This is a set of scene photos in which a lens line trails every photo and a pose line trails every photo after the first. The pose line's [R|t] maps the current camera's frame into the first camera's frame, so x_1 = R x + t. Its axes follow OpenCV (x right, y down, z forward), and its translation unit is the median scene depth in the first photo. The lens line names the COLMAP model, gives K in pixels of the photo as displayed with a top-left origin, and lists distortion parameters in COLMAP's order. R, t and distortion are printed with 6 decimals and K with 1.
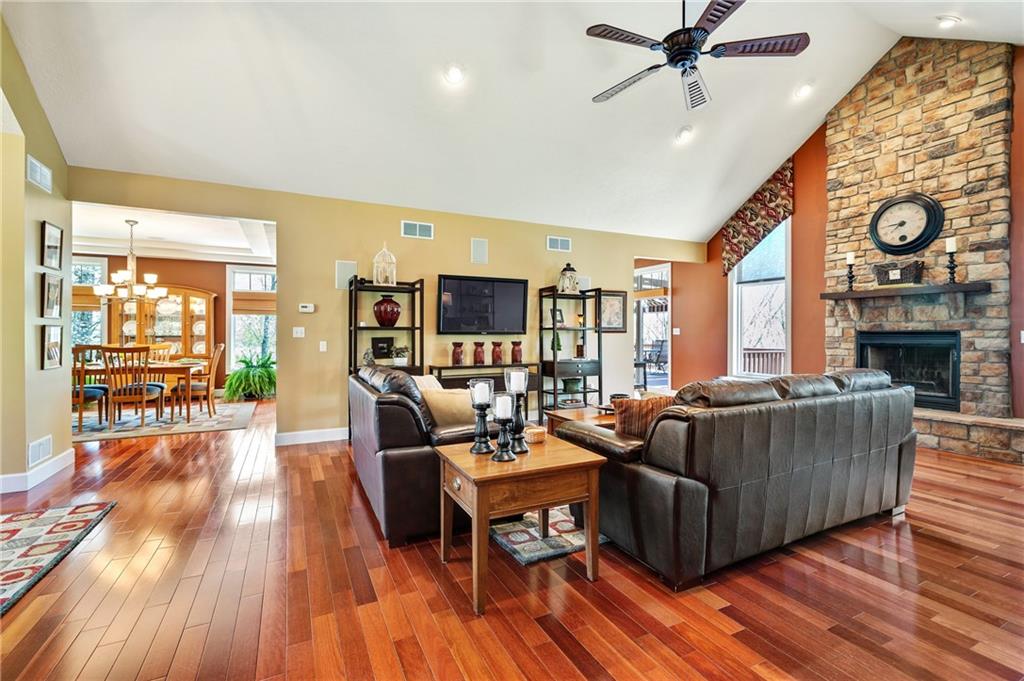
lens RADIAL K [[444.3, 0, 511.6], [0, 444.3, 332.9], [0, 0, 1]] dist [-0.000867, -0.000115]
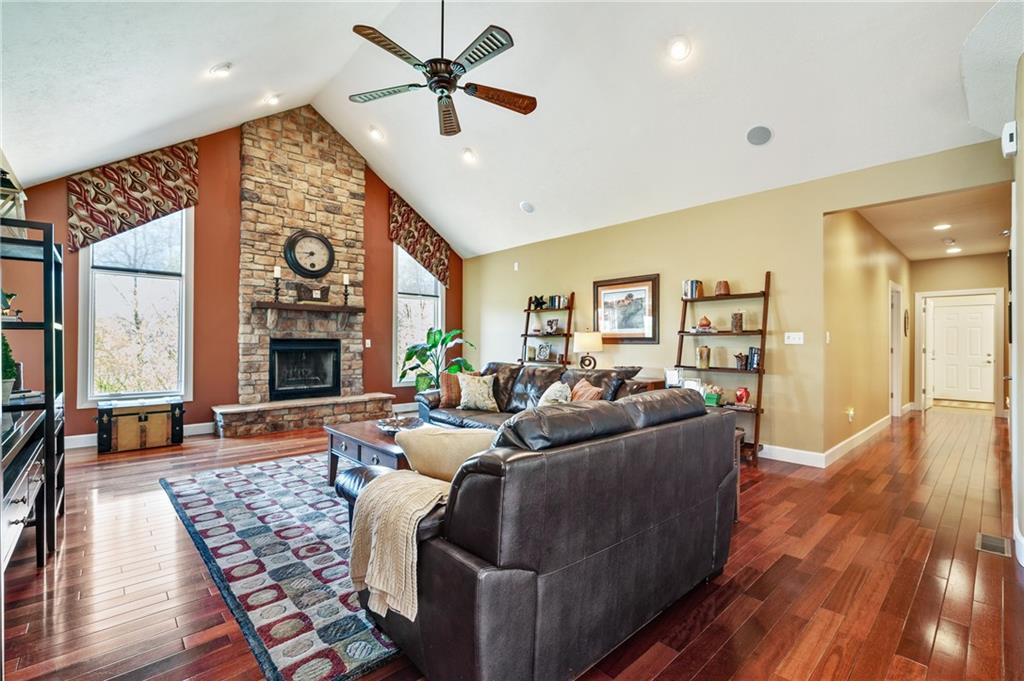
lens RADIAL K [[445.7, 0, 516.6], [0, 445.7, 340.9], [0, 0, 1]] dist [0.001685, 0.000227]
pose [[-0.275808, 0.002088, 0.961211, -0.497430], [-0.008055, 0.999958, -0.004483, 0.002383], [-0.961179, -0.008979, -0.275779, 0.791054]]
